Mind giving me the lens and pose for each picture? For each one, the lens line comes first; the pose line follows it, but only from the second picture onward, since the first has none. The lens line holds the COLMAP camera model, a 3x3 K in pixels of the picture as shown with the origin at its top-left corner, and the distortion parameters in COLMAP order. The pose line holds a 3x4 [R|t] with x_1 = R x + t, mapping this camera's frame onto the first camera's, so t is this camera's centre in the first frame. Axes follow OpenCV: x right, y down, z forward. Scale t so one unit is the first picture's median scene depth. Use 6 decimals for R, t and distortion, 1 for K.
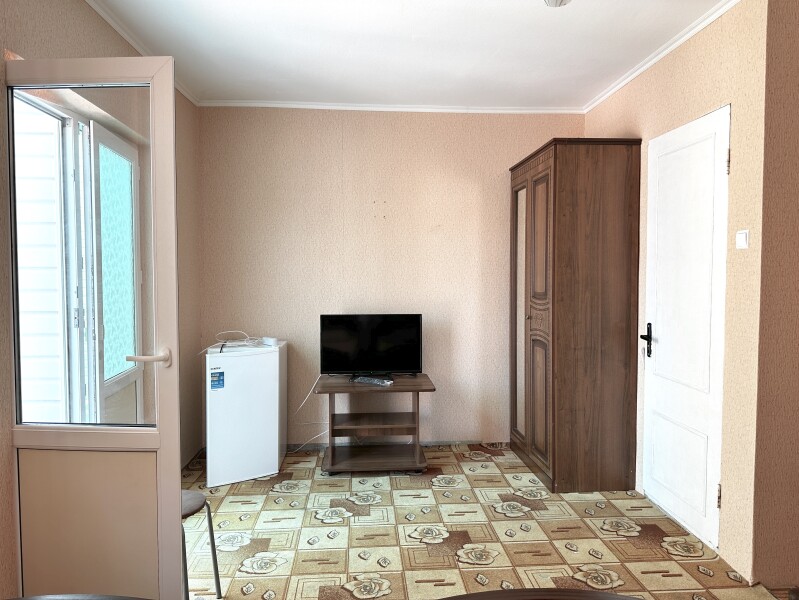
lens RADIAL K [[565.9, 0, 398.5], [0, 565.9, 302.0], [0, 0, 1]] dist [0.049555, -0.030629]
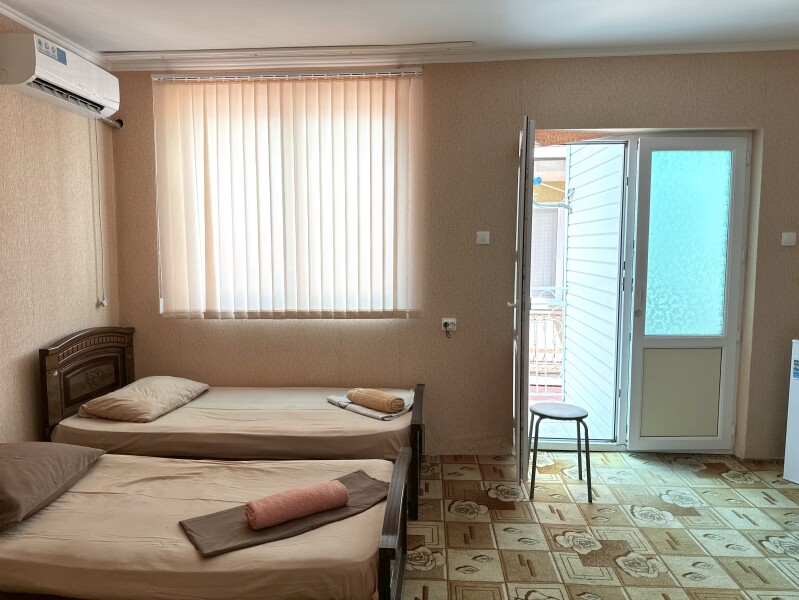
lens RADIAL K [[565.9, 0, 399.1], [0, 565.9, 298.9], [0, 0, 1]] dist [0.049555, -0.030629]
pose [[-0.121314, 0.087946, -0.988710, 0.789442], [-0.045020, 0.994555, 0.093990, -0.038451], [0.991593, 0.055914, -0.116694, 0.550821]]
